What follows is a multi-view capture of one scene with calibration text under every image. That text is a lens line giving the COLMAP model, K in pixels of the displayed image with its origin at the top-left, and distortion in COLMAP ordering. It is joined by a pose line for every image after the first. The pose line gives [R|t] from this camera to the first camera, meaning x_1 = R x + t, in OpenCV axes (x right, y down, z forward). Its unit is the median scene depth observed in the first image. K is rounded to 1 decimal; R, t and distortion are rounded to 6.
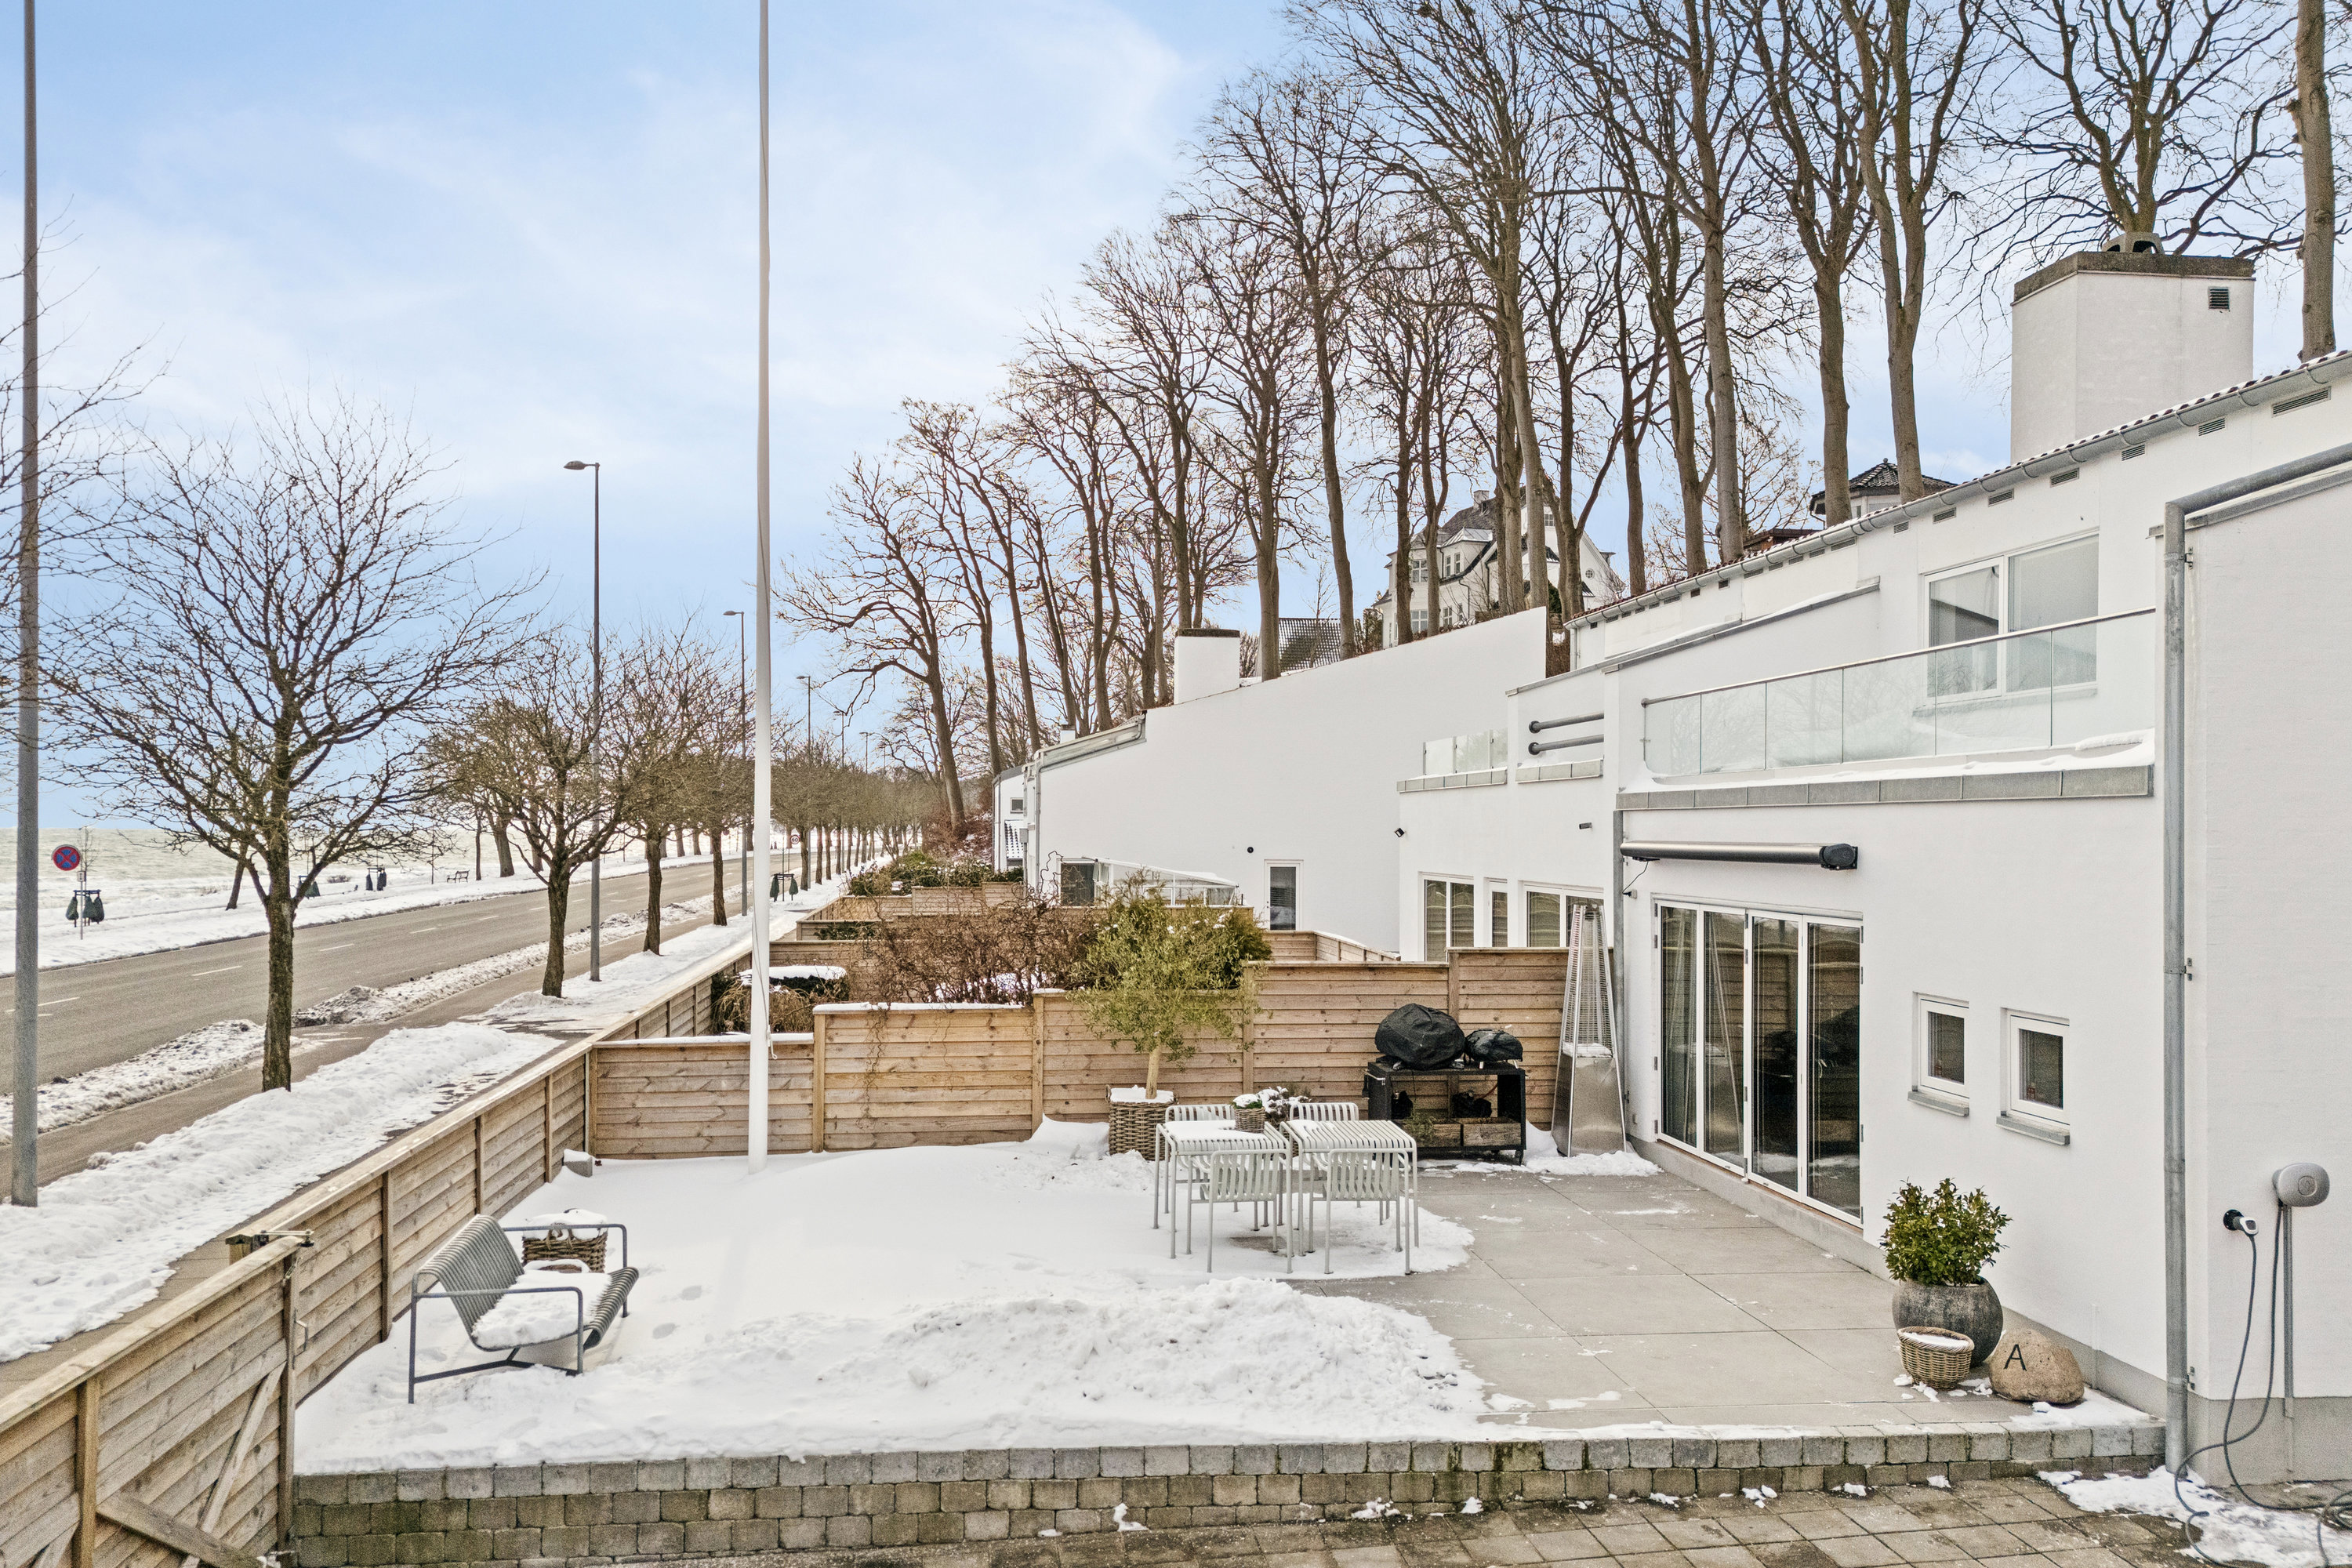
lens RADIAL K [[1709.3, 0, 1174.2], [0, 1709.3, 796.1], [0, 0, 1]] dist [-0.006755, -0.007454]
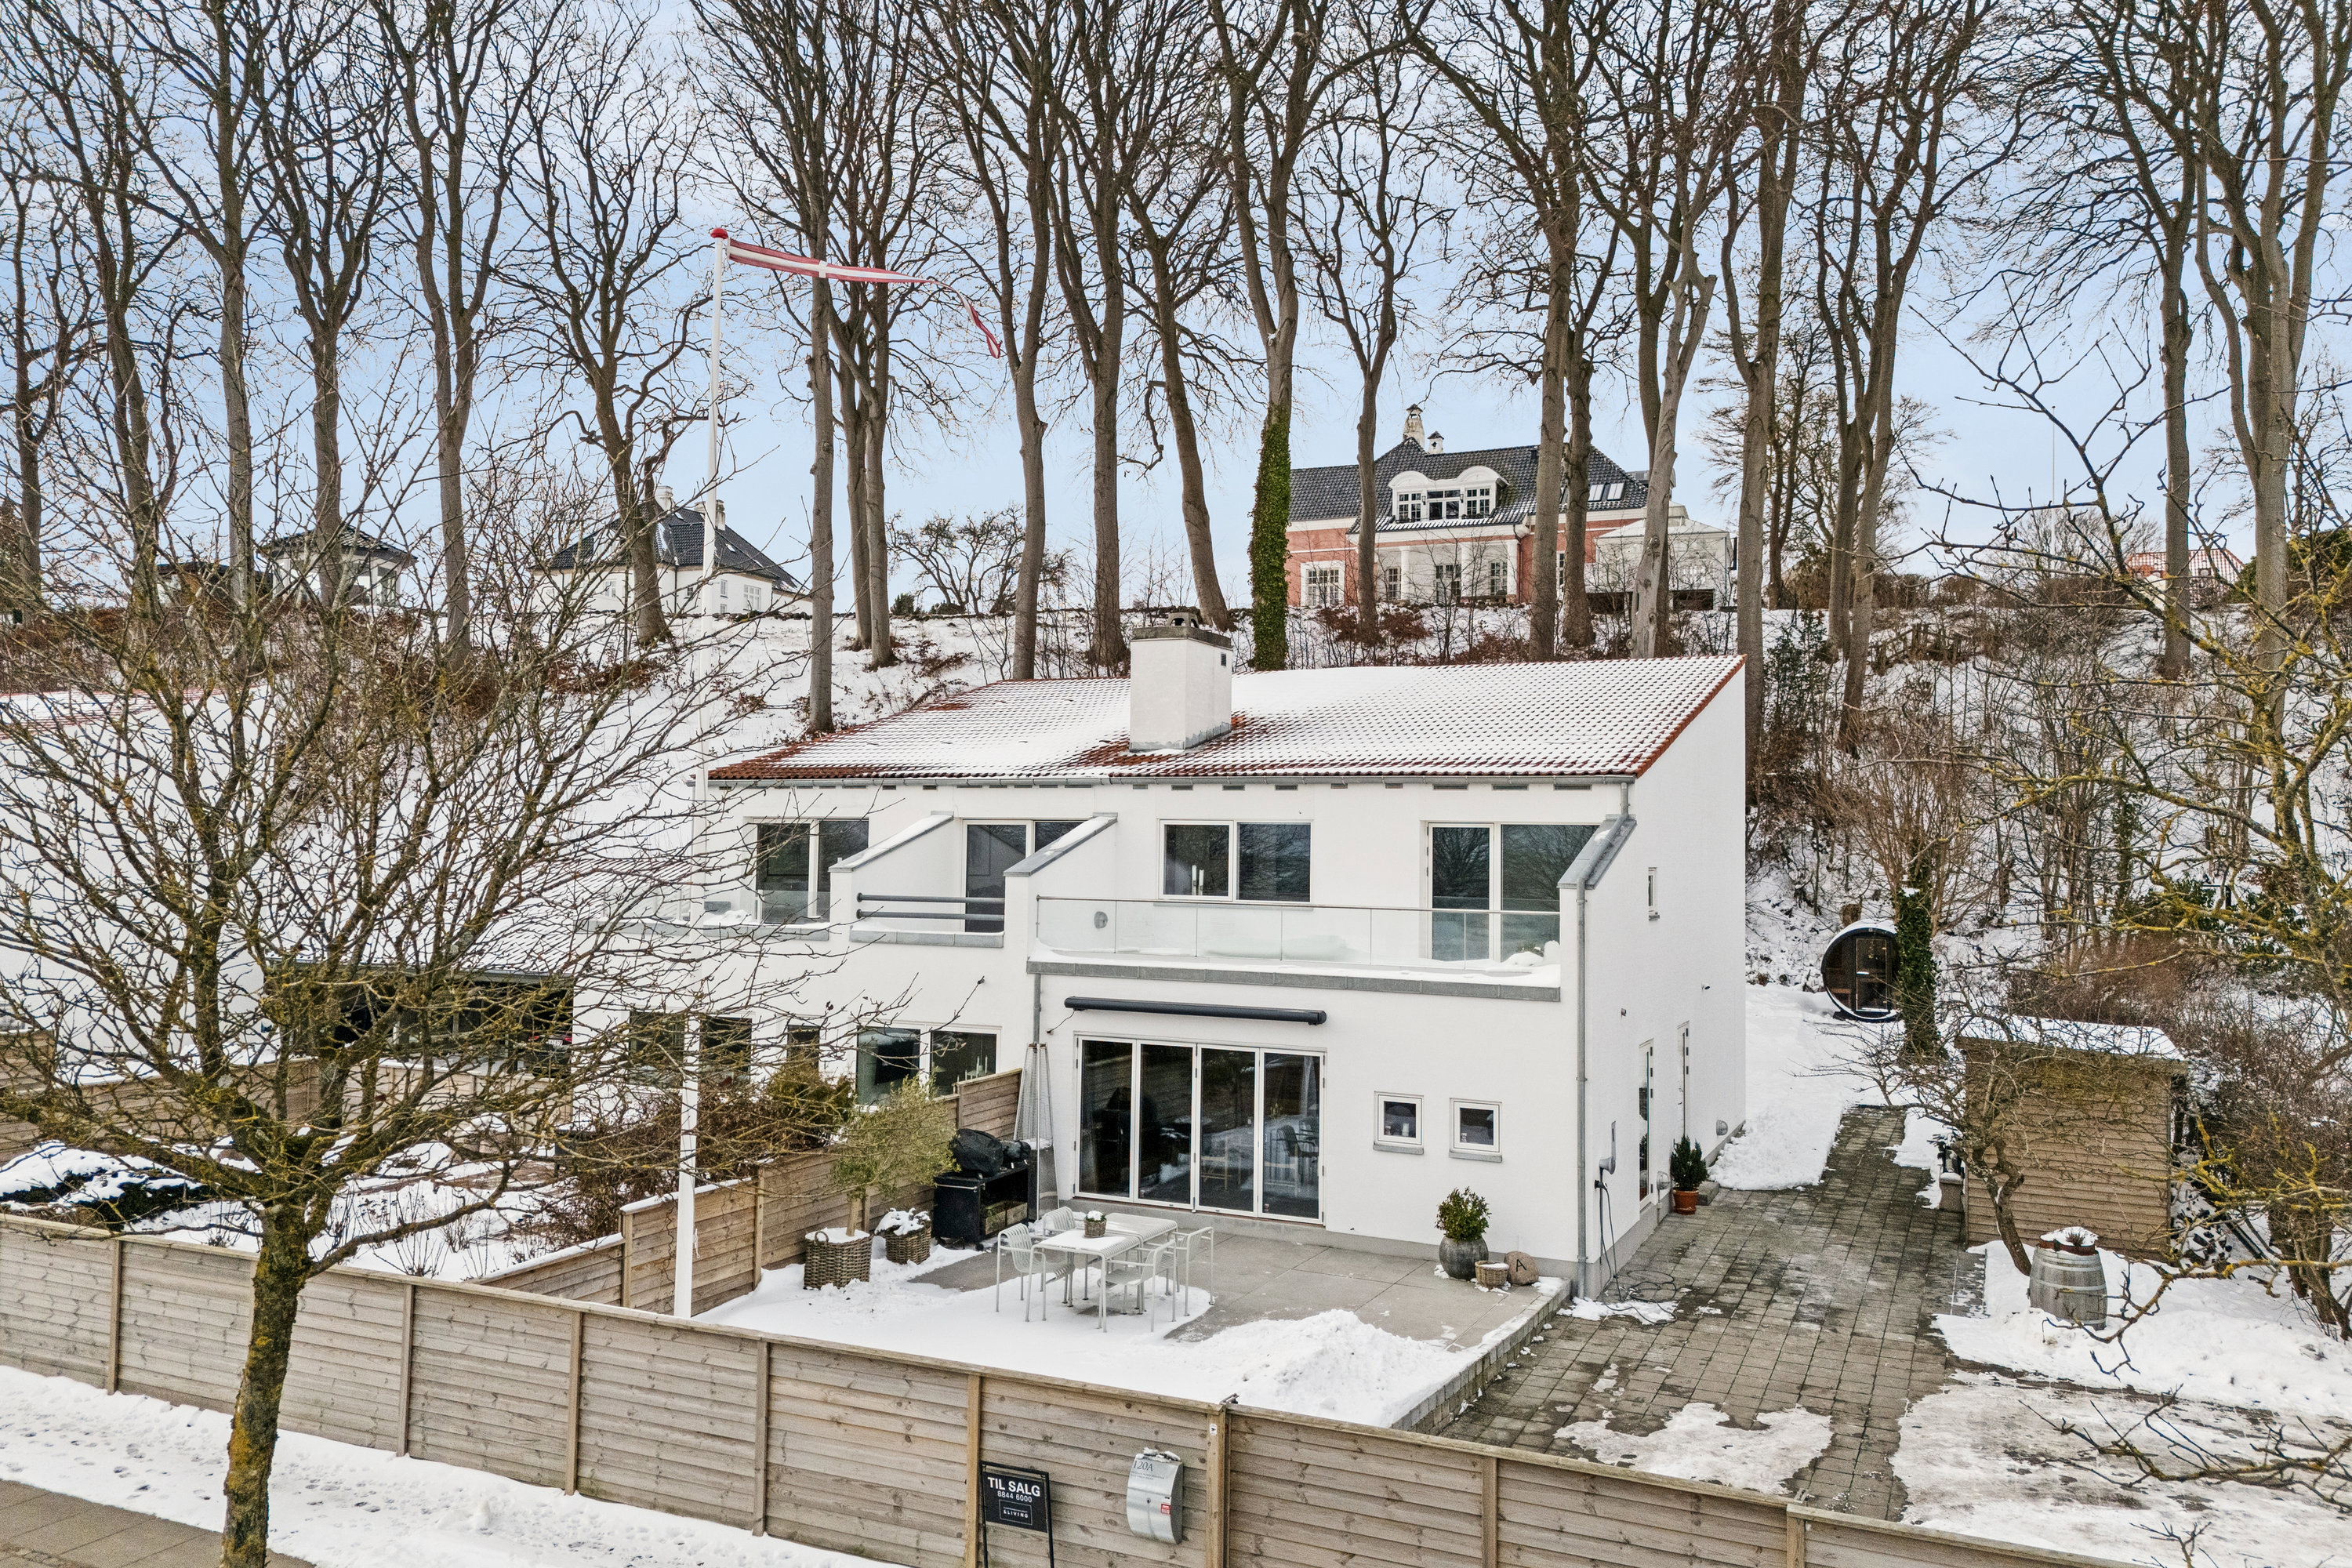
lens RADIAL K [[1709.3, 0, 1174.1], [0, 1709.3, 784.2], [0, 0, 1]] dist [-0.006755, -0.007454]
pose [[0.520397, 0.041040, 0.852938, -1.245403], [-0.026542, 0.999139, -0.031881, -0.148561], [-0.853512, -0.006047, 0.521038, 0.218415]]
